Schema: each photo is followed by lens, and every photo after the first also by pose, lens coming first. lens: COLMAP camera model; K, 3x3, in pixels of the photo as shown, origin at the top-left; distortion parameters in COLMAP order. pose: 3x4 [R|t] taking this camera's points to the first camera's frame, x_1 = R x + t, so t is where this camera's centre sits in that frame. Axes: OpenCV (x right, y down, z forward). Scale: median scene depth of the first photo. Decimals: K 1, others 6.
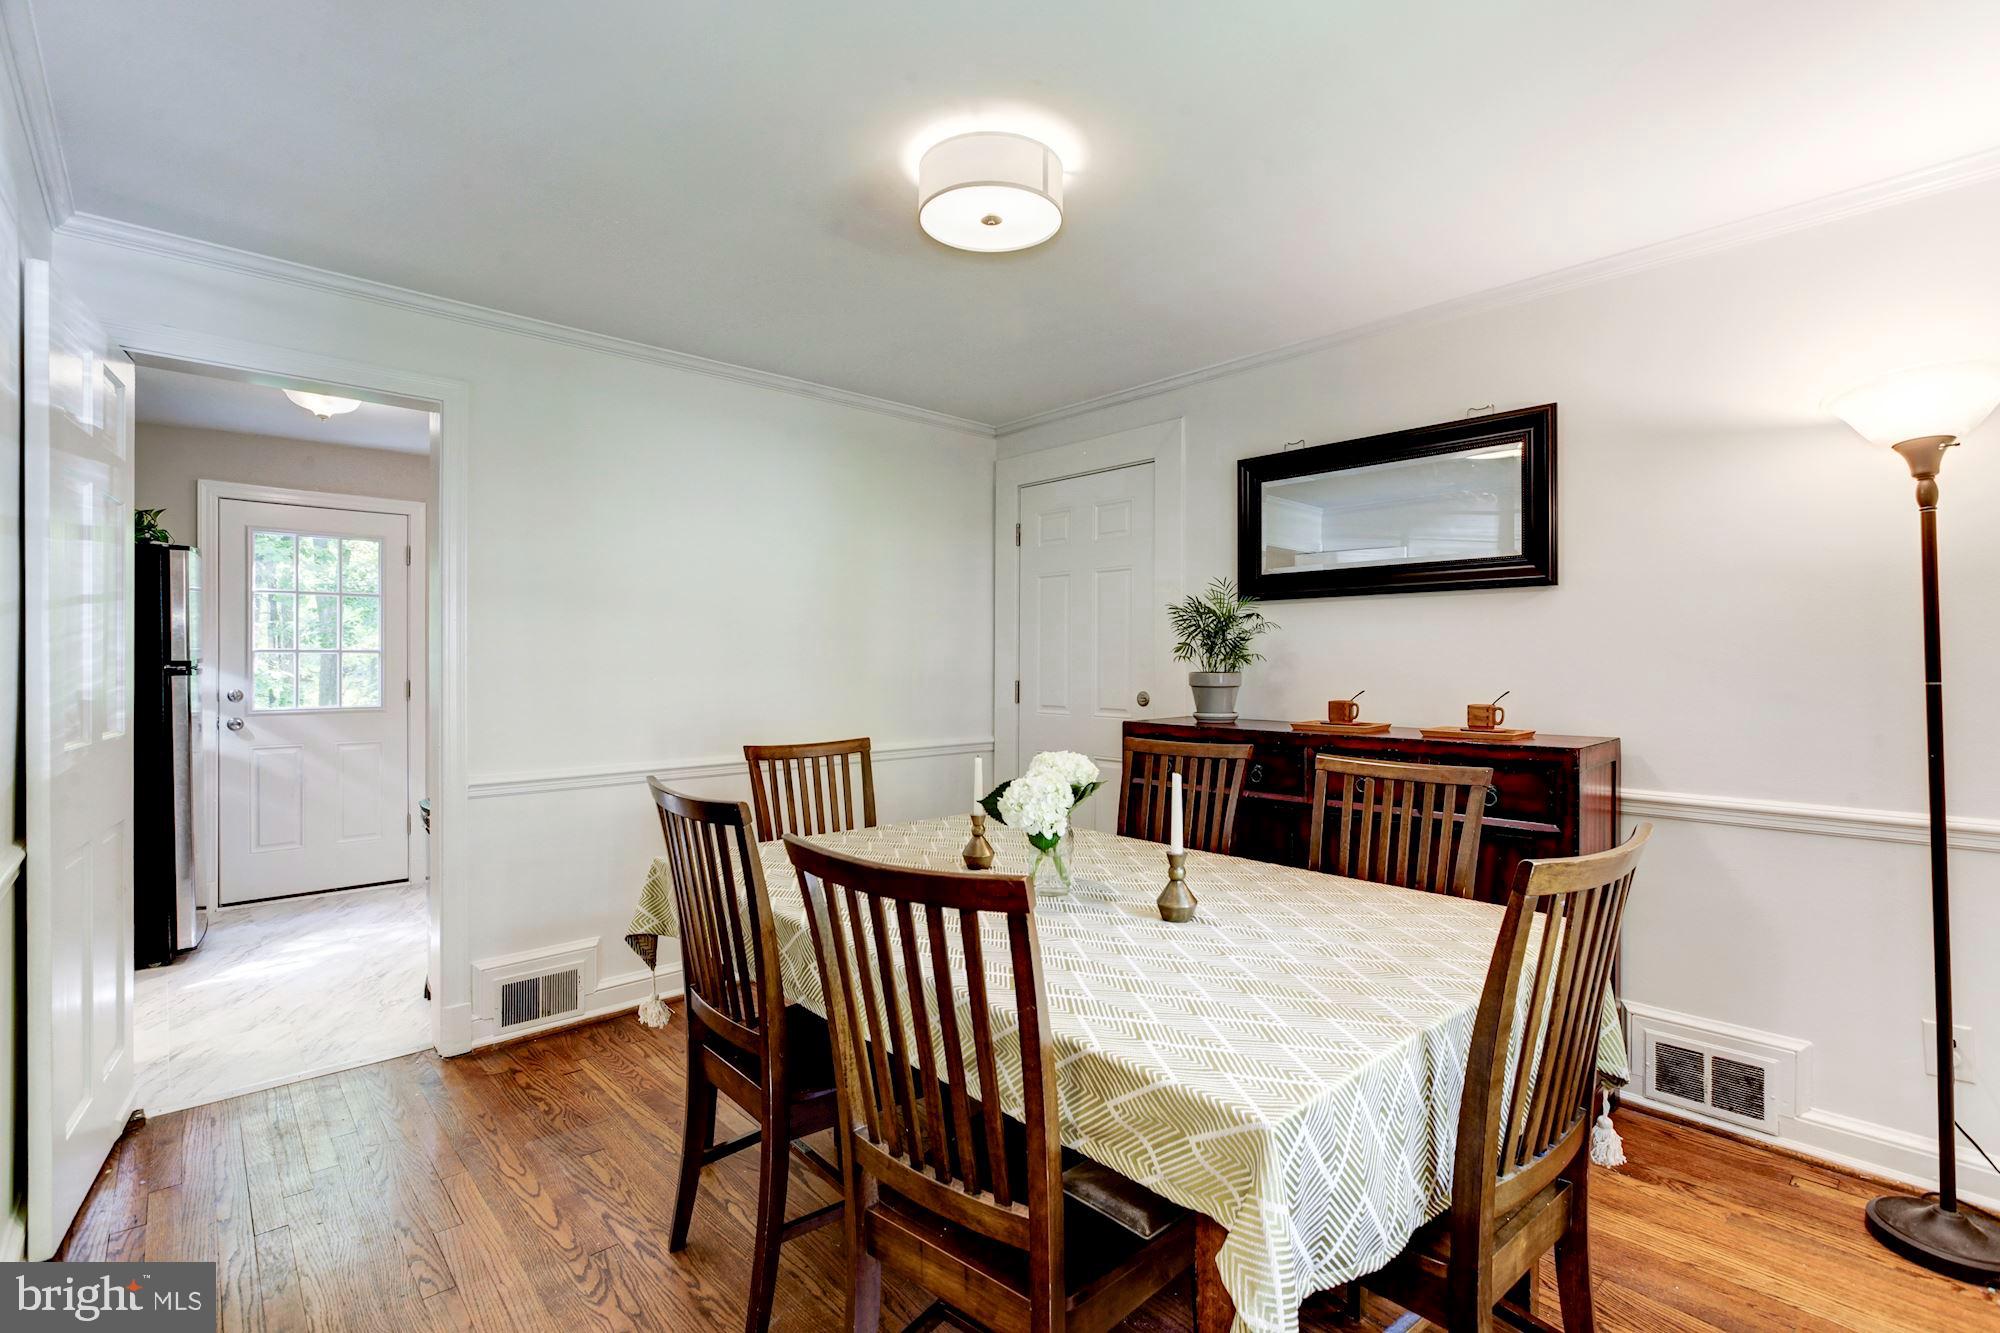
lens RADIAL K [[904.2, 0, 1007.0], [0, 904.2, 666.7], [0, 0, 1]] dist [-0.000242, 0.001021]
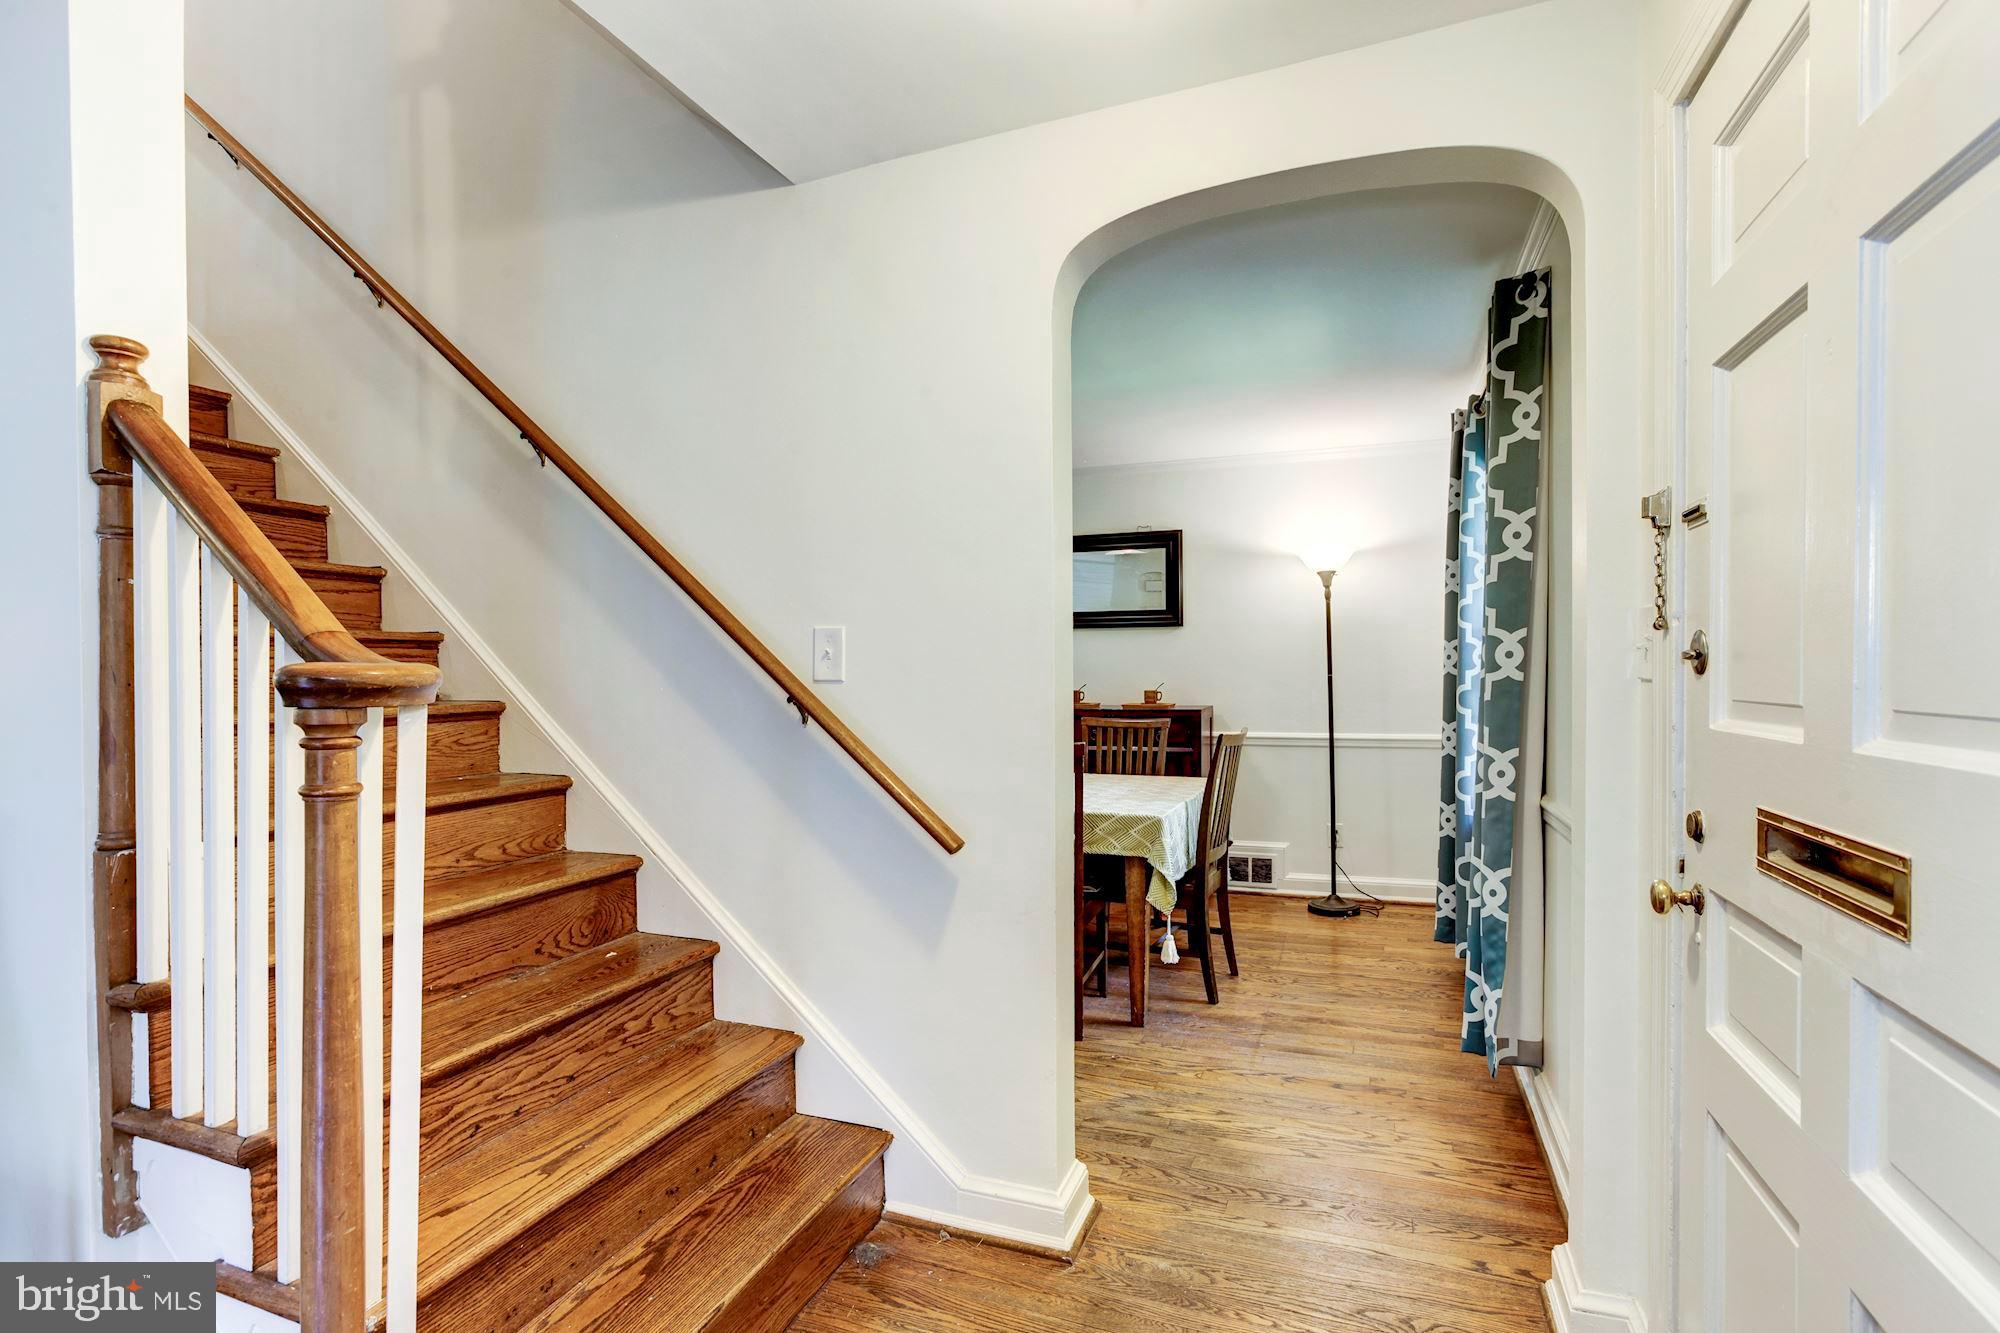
lens RADIAL K [[951.4, 0, 1000.0], [0, 951.4, 666.5], [0, 0, 1]] dist [-0.028157, 0.000042]
pose [[0.900499, 0.004294, 0.434838, -0.719010], [0.000021, 0.999951, -0.009918, 0.015117], [-0.434859, 0.008940, 0.900454, -0.742938]]
